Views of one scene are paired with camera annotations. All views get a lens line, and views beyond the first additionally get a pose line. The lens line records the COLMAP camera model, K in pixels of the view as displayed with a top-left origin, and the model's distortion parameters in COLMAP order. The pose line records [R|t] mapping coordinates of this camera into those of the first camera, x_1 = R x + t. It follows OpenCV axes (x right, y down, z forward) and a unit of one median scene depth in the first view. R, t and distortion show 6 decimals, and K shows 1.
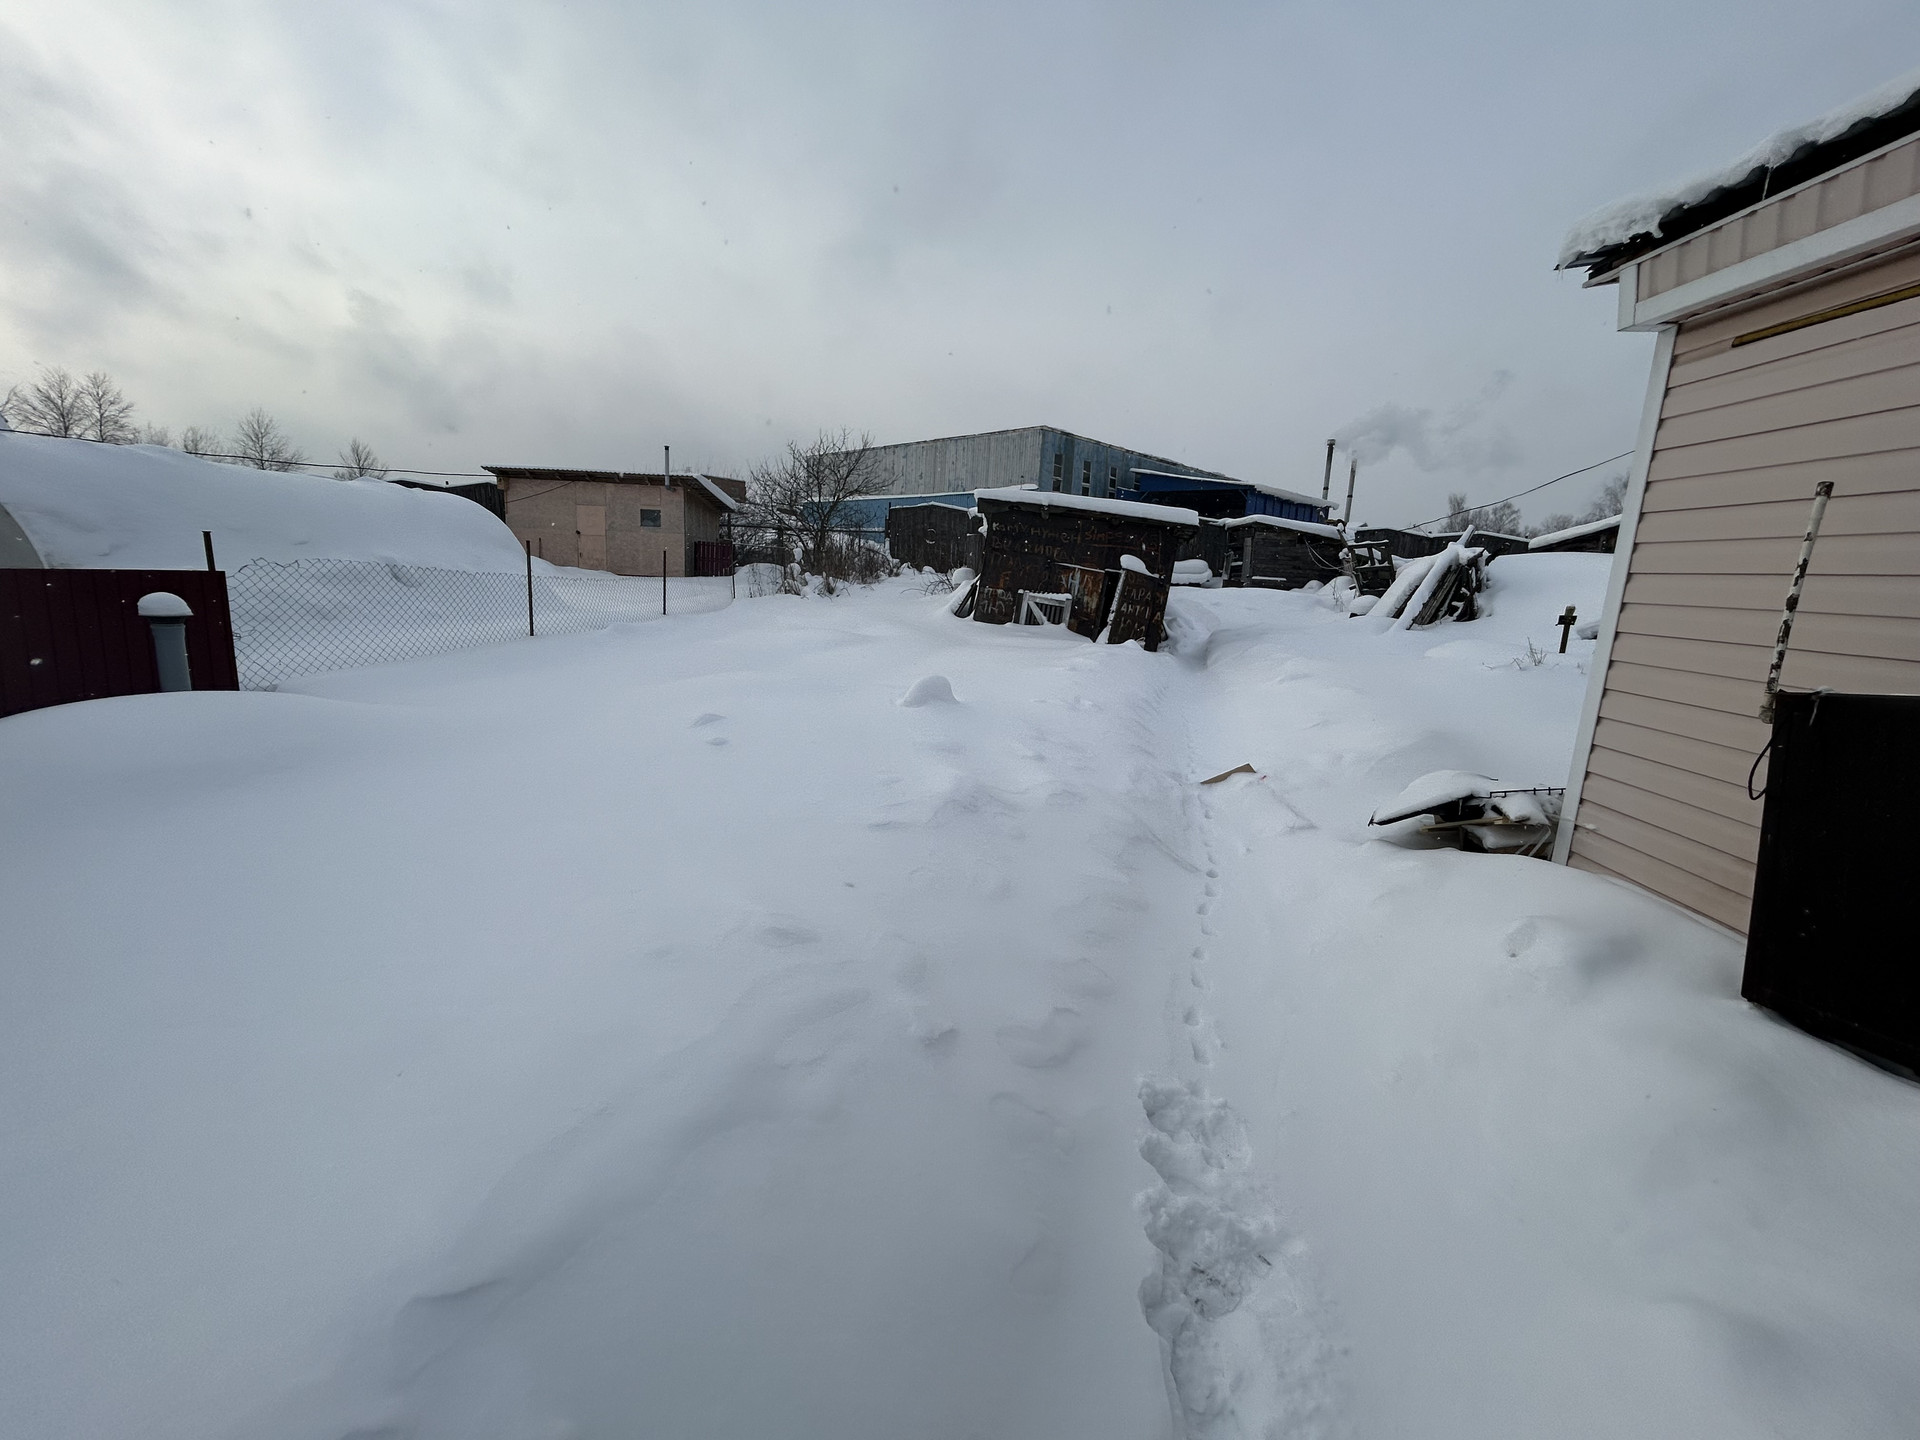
lens RADIAL K [[781.4, 0, 958.7], [0, 781.4, 717.8], [0, 0, 1]] dist [0.004493, 0.000261]
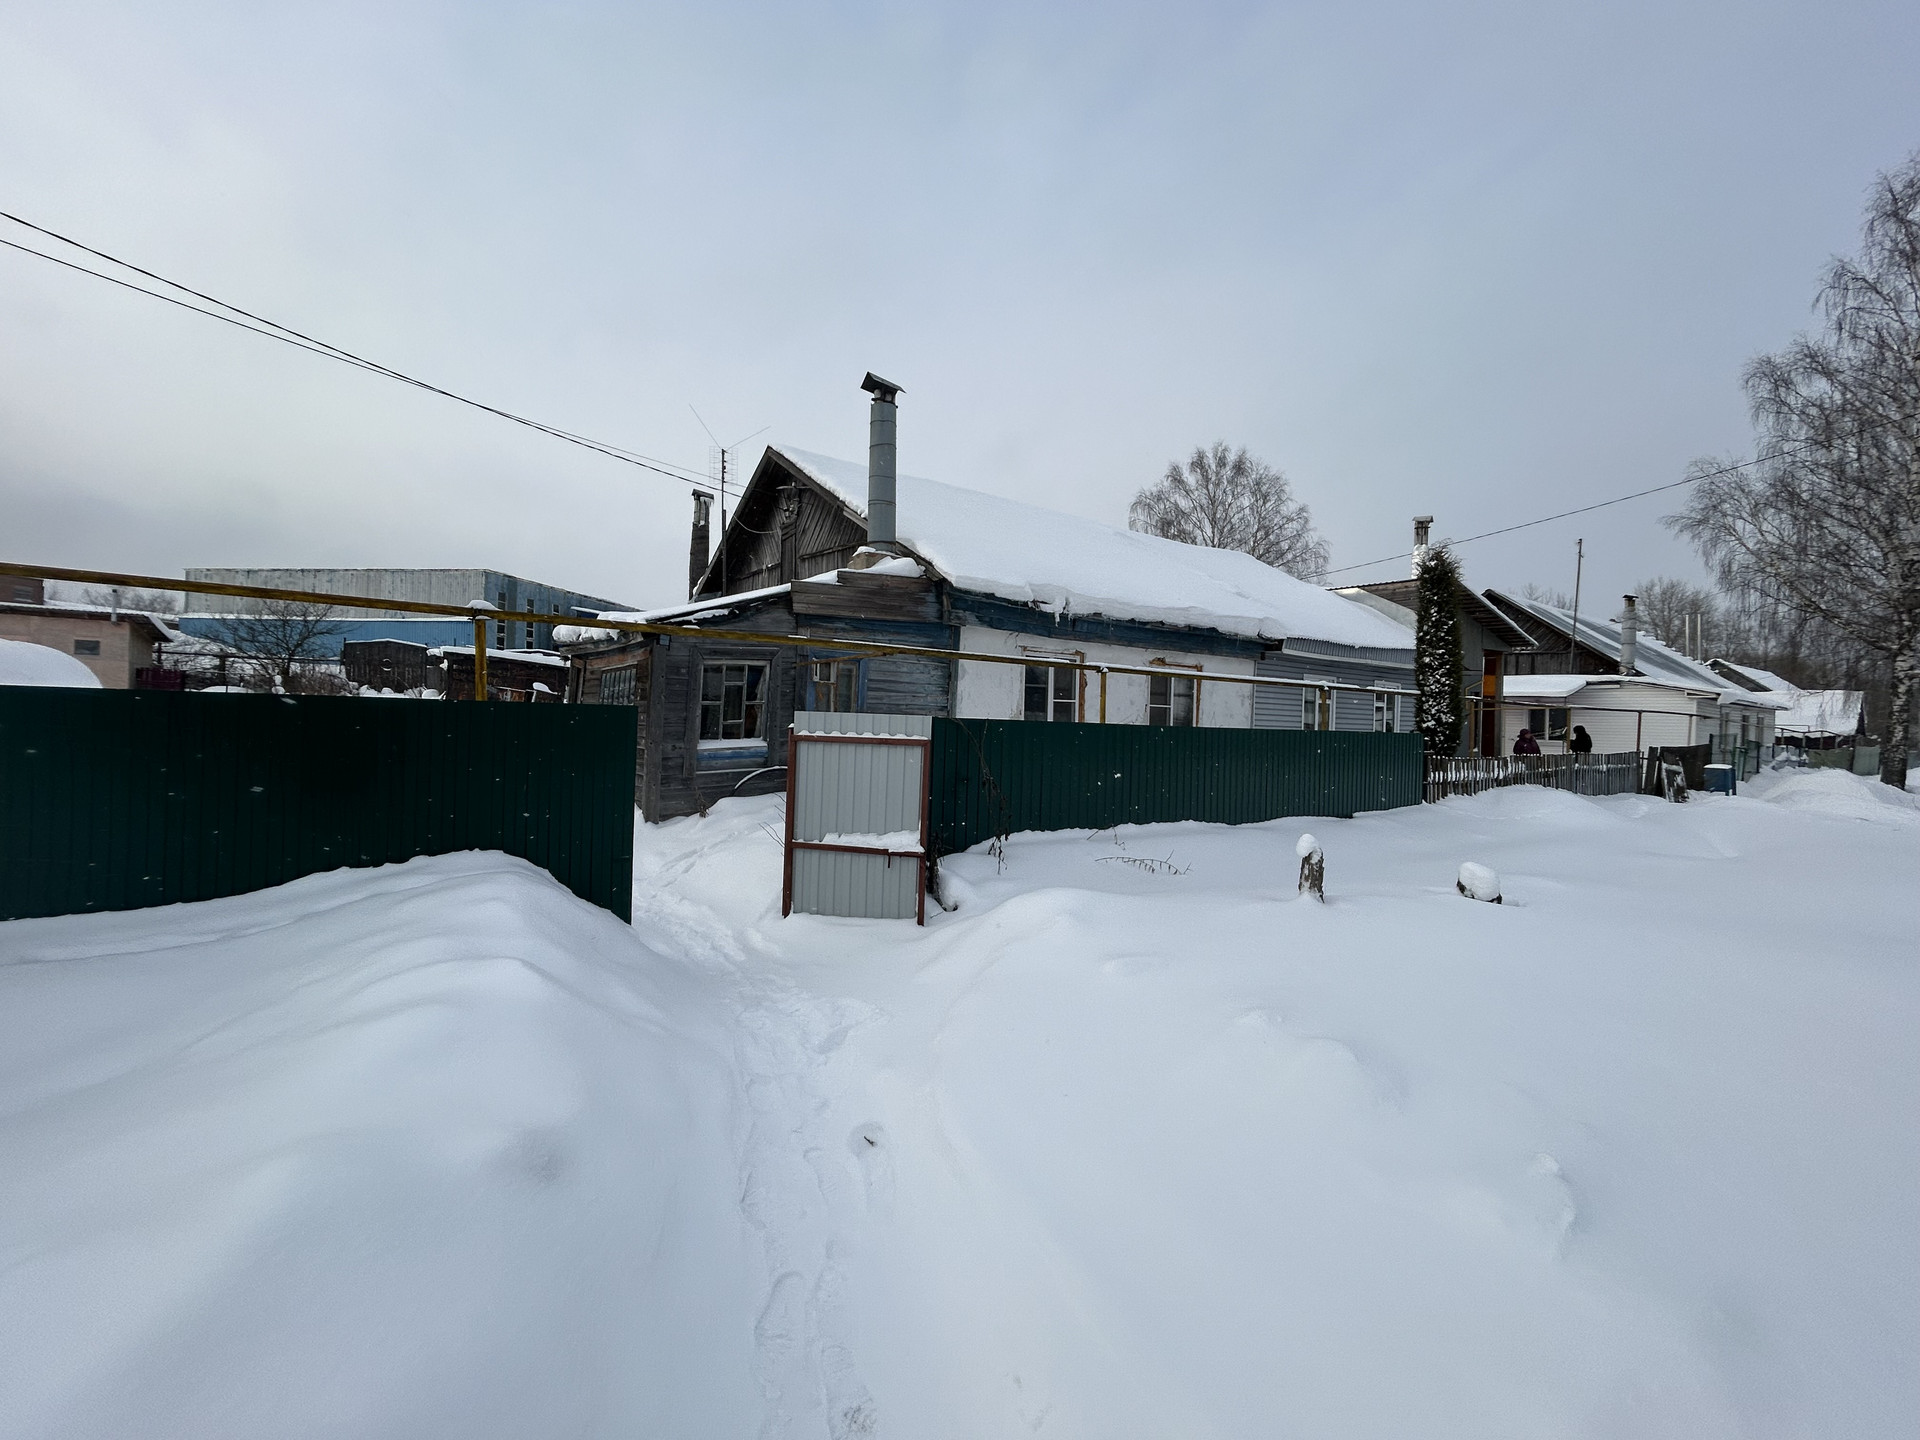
lens RADIAL K [[781.4, 0, 956.6], [0, 781.4, 720.9], [0, 0, 1]] dist [0.004493, 0.000261]
pose [[0.803403, -0.028343, 0.594761, -0.050248], [0.114433, 0.987596, -0.107513, 0.100314], [-0.584336, 0.154436, 0.796681, -0.537596]]
